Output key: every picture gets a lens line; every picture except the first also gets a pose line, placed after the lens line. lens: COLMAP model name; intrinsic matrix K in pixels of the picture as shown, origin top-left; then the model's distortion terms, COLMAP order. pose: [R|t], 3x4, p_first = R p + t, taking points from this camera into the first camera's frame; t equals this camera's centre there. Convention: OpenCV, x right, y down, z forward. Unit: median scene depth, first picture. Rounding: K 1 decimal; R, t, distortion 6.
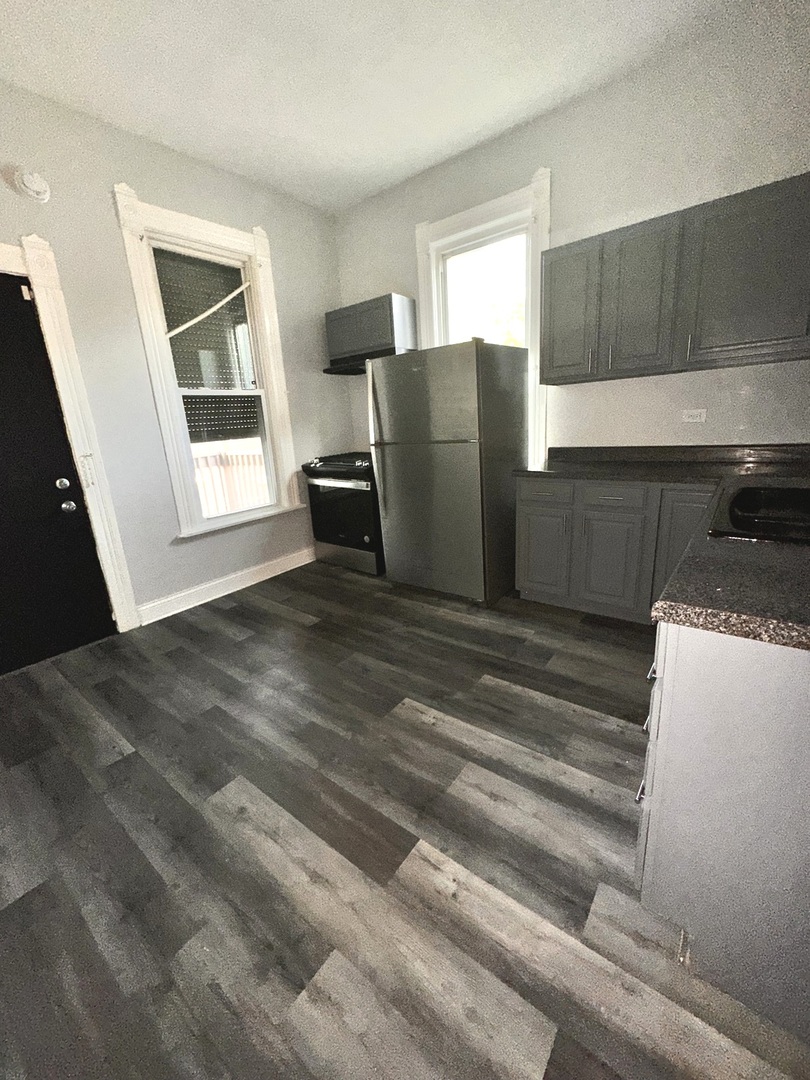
lens RADIAL K [[434.9, 0, 402.4], [0, 434.9, 539.1], [0, 0, 1]] dist [-0.004334, 0.002159]
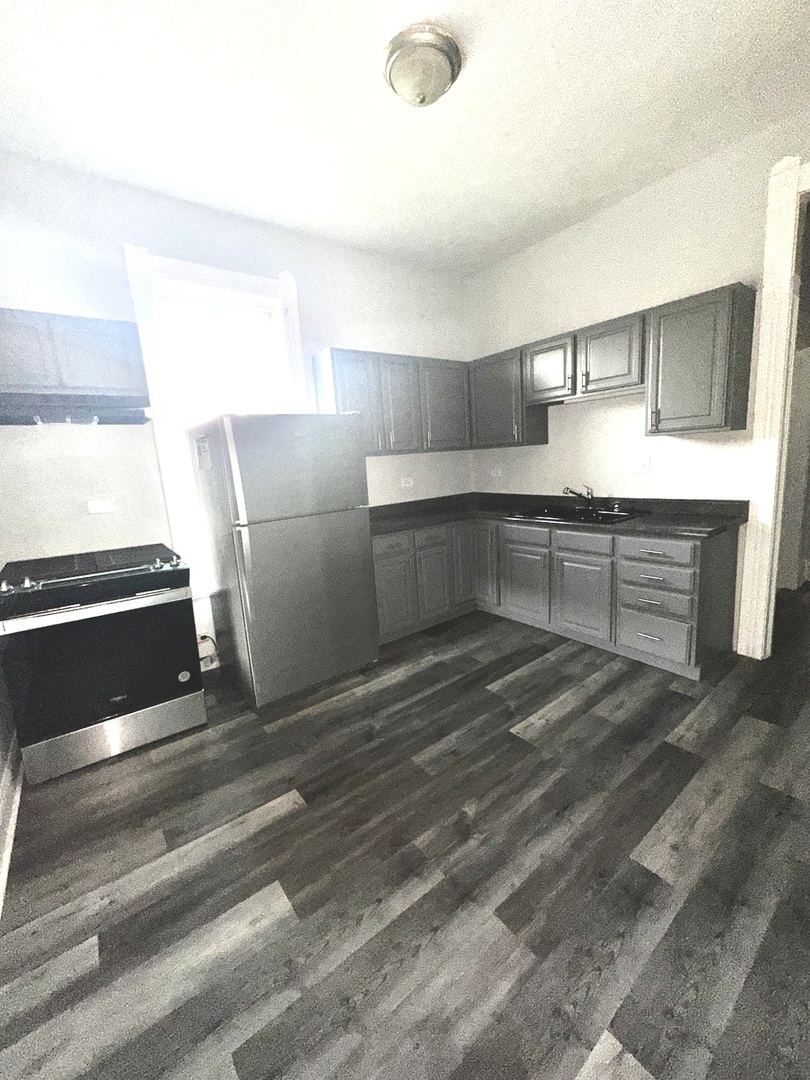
lens RADIAL K [[434.9, 0, 402.5], [0, 434.9, 537.8], [0, 0, 1]] dist [-0.004334, 0.002159]
pose [[0.250088, -0.126427, 0.959933, -1.056703], [0.303949, 0.951570, 0.046139, -0.227026], [-0.919277, 0.280232, 0.276404, 0.827527]]
